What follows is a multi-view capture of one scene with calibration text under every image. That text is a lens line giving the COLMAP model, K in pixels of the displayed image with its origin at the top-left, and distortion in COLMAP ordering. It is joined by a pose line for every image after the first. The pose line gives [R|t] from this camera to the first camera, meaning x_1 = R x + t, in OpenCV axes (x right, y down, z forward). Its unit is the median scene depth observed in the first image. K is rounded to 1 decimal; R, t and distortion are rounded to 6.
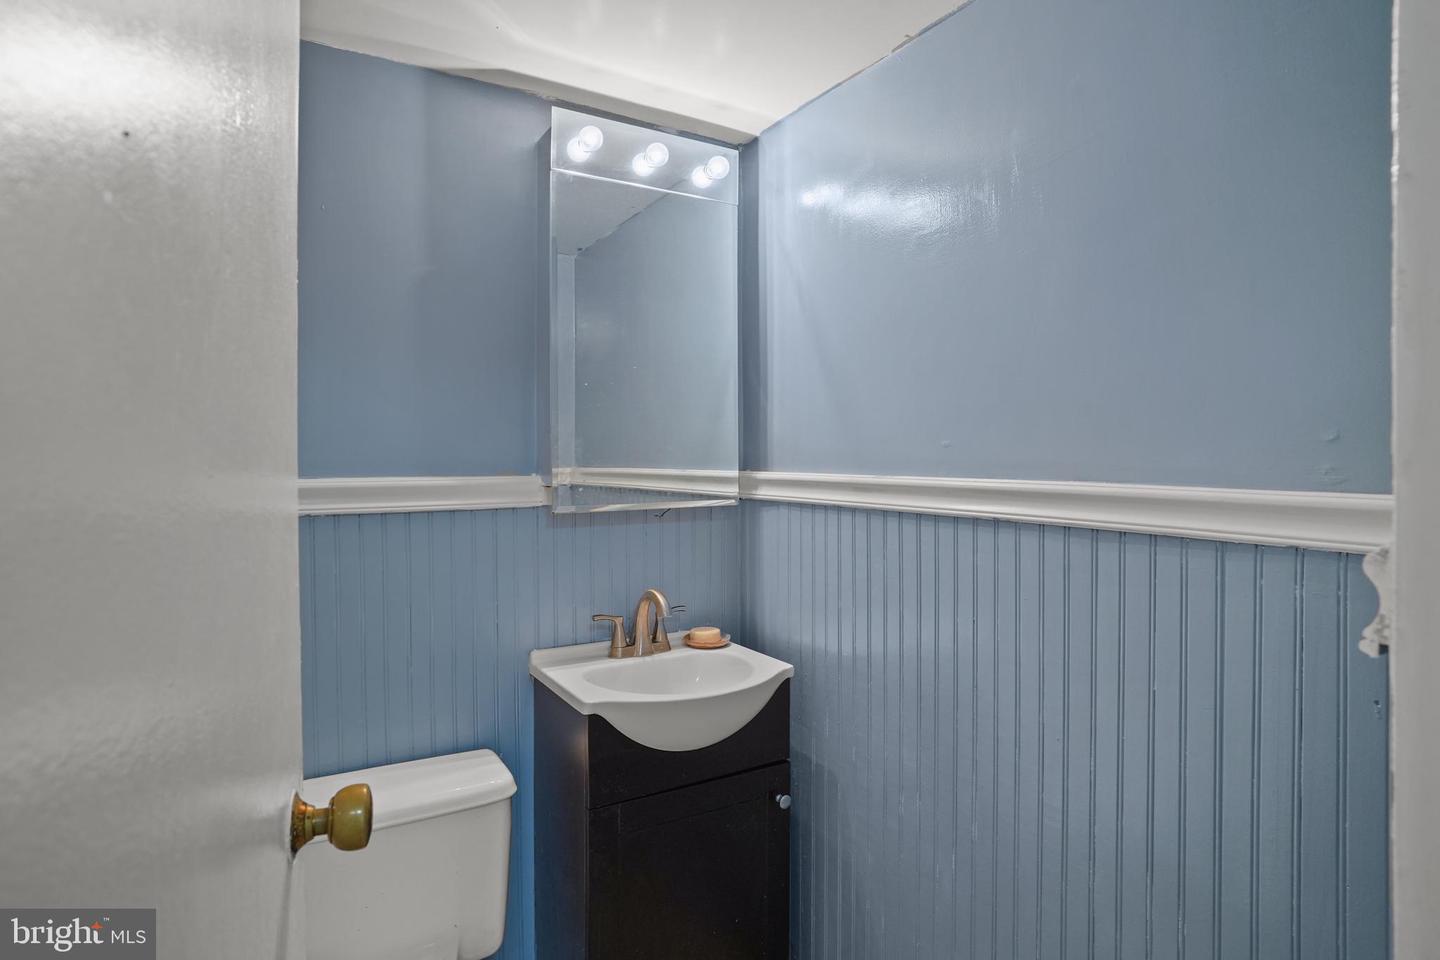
lens RADIAL K [[756.9, 0, 677.0], [0, 756.9, 460.8], [0, 0, 1]] dist [-0.048964, 0.018901]
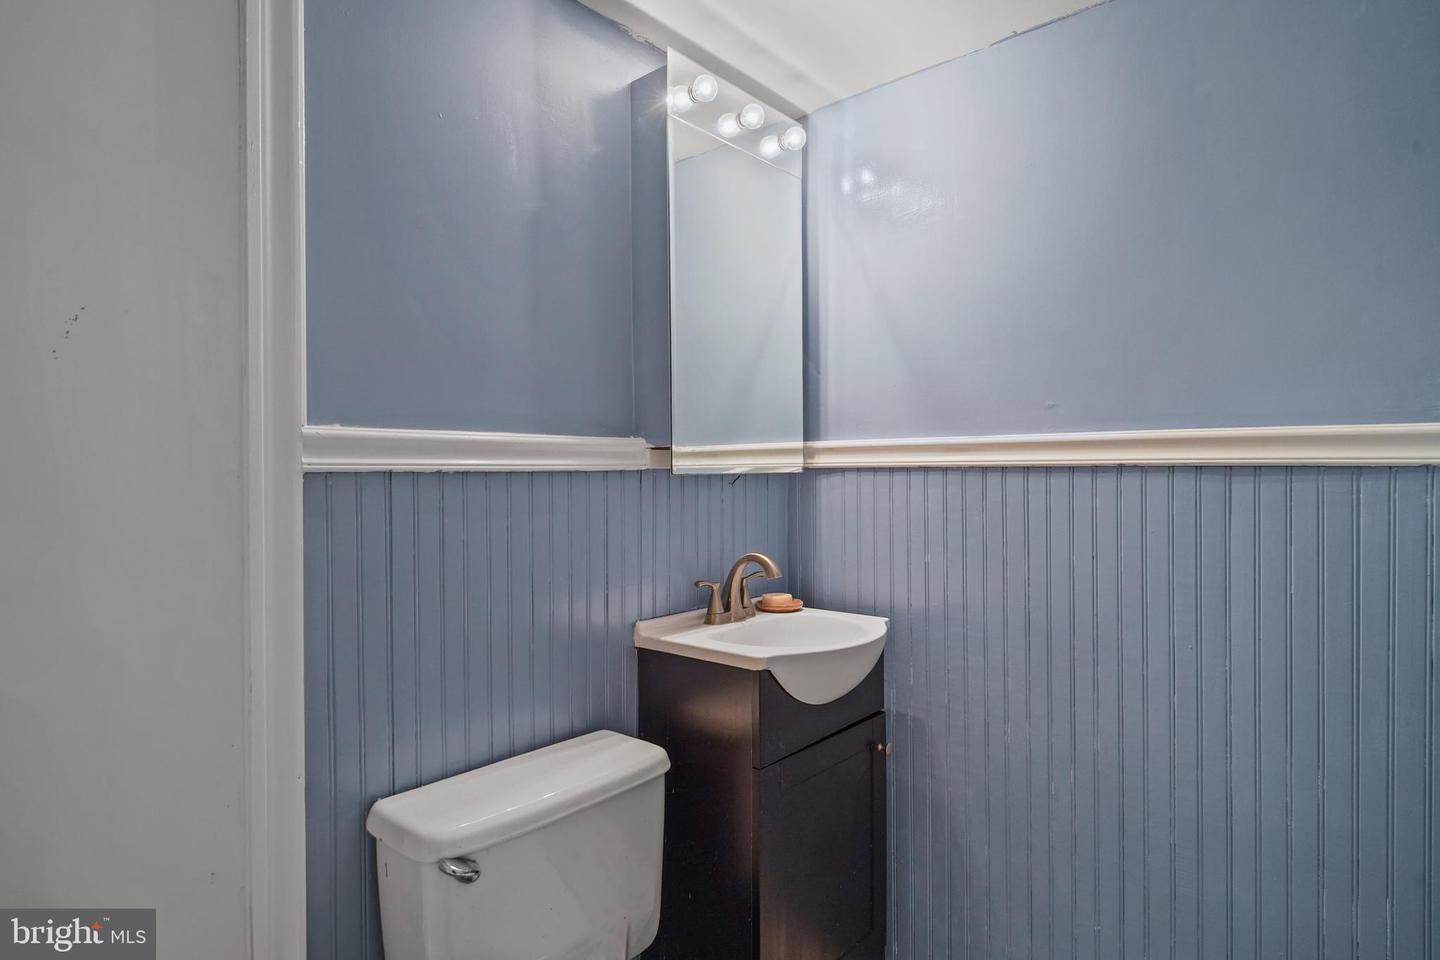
lens RADIAL K [[756.9, 0, 676.7], [0, 756.9, 464.4], [0, 0, 1]] dist [-0.048964, 0.018901]
pose [[0.956497, -0.000700, 0.291740, -0.425900], [0.004140, 0.999929, -0.011175, 0.065805], [-0.291711, 0.011896, 0.956432, 0.079547]]
